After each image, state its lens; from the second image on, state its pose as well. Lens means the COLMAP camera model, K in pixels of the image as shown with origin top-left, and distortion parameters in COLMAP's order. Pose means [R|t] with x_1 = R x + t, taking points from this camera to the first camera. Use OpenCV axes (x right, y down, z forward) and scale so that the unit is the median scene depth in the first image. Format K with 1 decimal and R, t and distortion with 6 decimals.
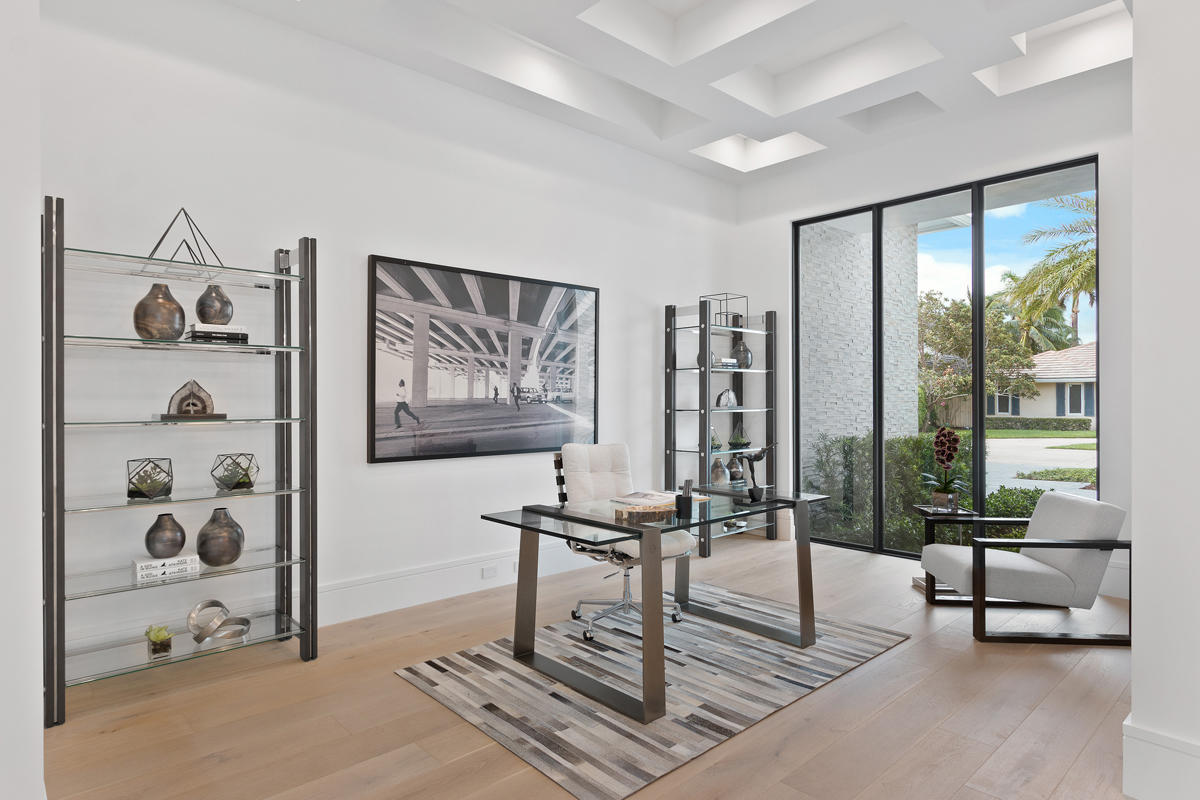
lens RADIAL K [[673.6, 0, 587.4], [0, 673.6, 403.2], [0, 0, 1]] dist [0.000713, 0.001303]
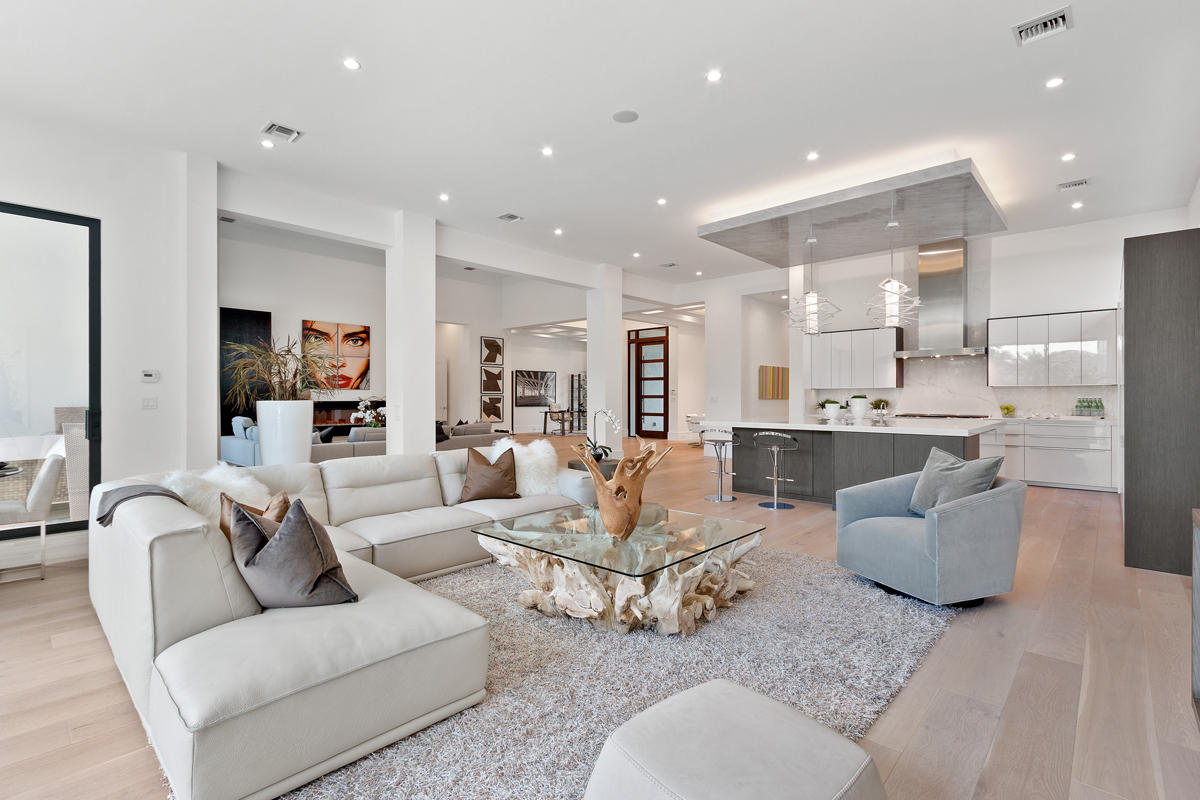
lens RADIAL K [[553.8, 0, 598.7], [0, 553.8, 398.3], [0, 0, 1]] dist [-0.000176, -0.000112]
pose [[0.995609, -0.000043, 0.093607, -0.053265], [0.000664, 0.999978, -0.006610, 0.042217], [-0.093605, 0.006643, 0.995587, -3.135176]]
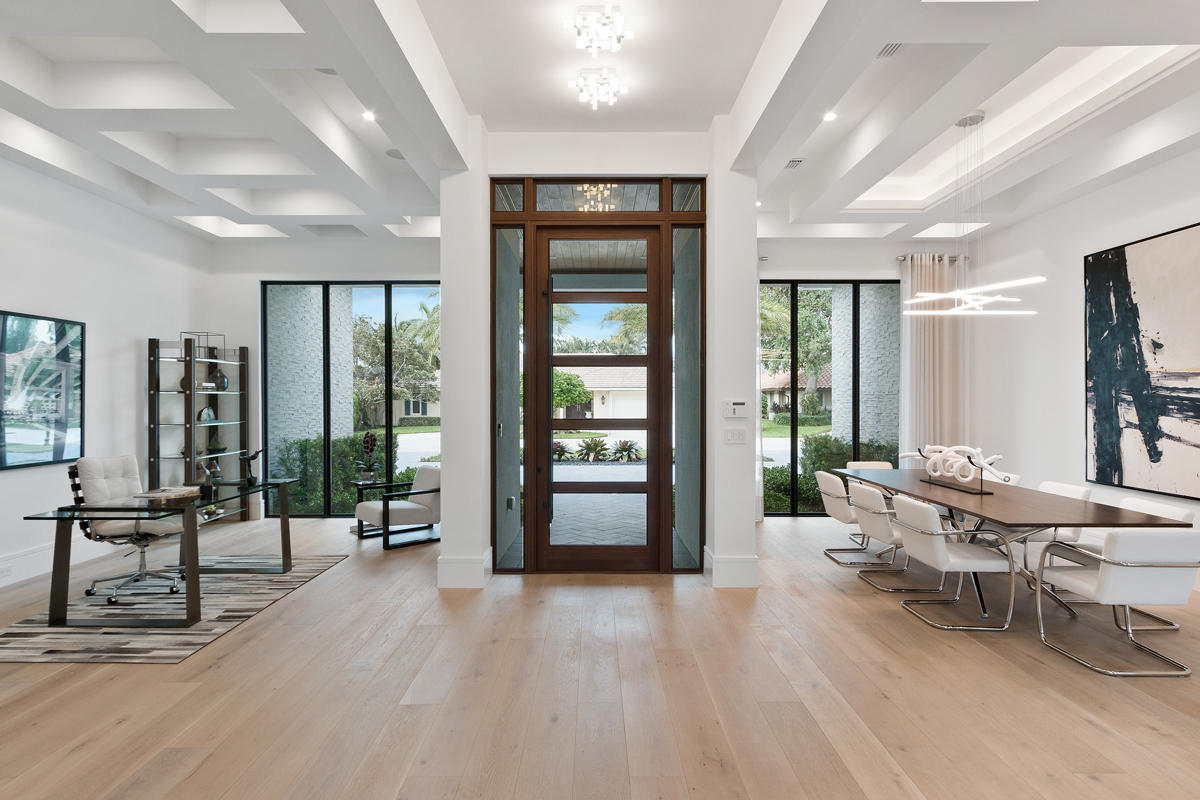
lens RADIAL K [[594.4, 0, 600.0], [0, 594.4, 404.0], [0, 0, 1]] dist [0.003161, 0.000558]
pose [[0.660450, -0.002324, 0.750867, -0.178600], [0.003523, 0.999994, -0.000004, -0.029117], [-0.750862, 0.002648, 0.660454, -0.365730]]
